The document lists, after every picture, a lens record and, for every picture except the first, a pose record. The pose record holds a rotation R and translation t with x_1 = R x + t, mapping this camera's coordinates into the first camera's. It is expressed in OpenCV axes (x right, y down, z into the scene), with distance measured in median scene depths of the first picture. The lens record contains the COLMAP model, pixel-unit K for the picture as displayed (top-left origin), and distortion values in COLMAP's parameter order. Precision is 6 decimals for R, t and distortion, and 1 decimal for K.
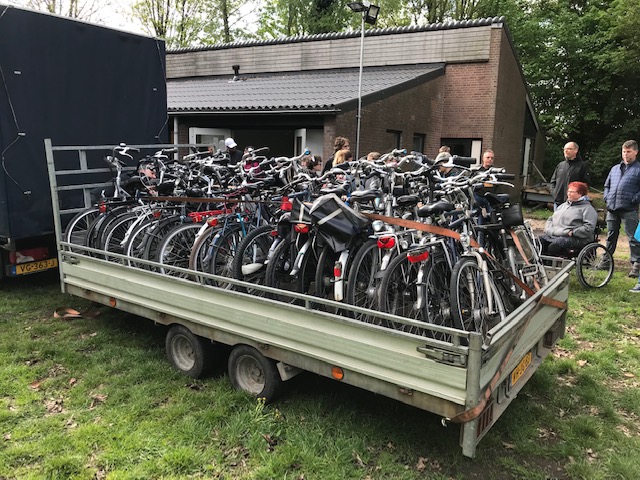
lens RADIAL K [[530.6, 0, 320.0], [0, 530.6, 240.0], [0, 0, 1]] dist [0.009996, 0.000670]
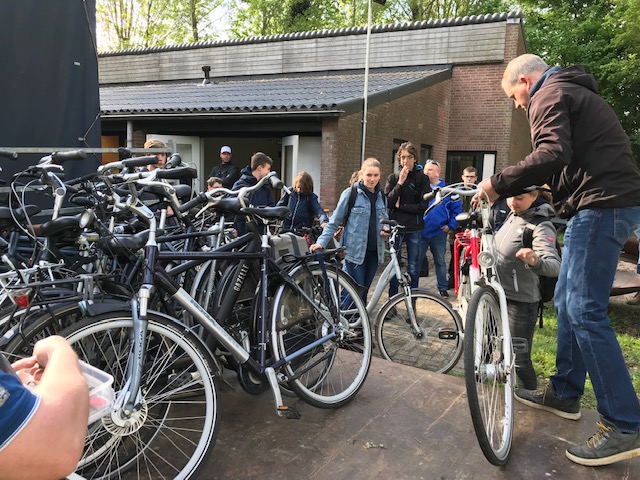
lens RADIAL K [[530.6, 0, 320.0], [0, 530.6, 240.0], [0, 0, 1]] dist [0.009996, 0.000670]
pose [[0.998427, -0.003087, 0.055991, -0.027889], [0.004816, 0.999515, -0.030771, -0.024061], [-0.055868, 0.030992, 0.997957, 0.166876]]
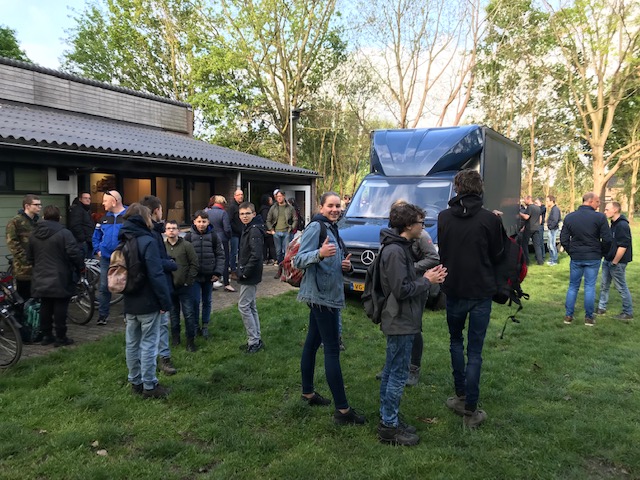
lens RADIAL K [[536.8, 0, 319.0], [0, 536.8, 231.1], [0, 0, 1]] dist [0.006320, 0.001981]
pose [[-0.071899, -0.081846, 0.994048, -1.102449], [0.162568, 0.982339, 0.092641, -0.161201], [-0.984074, 0.168261, -0.057323, 0.785029]]
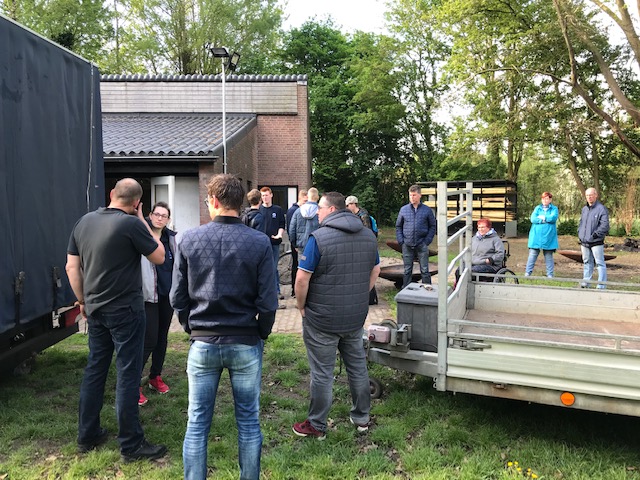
lens RADIAL K [[528.0, 0, 321.6], [0, 528.0, 262.0], [0, 0, 1]] dist [0.000548, -0.010071]
pose [[0.859949, -0.084496, 0.503336, -0.202555], [0.109909, 0.993721, -0.020962, -0.012282], [-0.498404, 0.073348, 0.863836, 0.074905]]
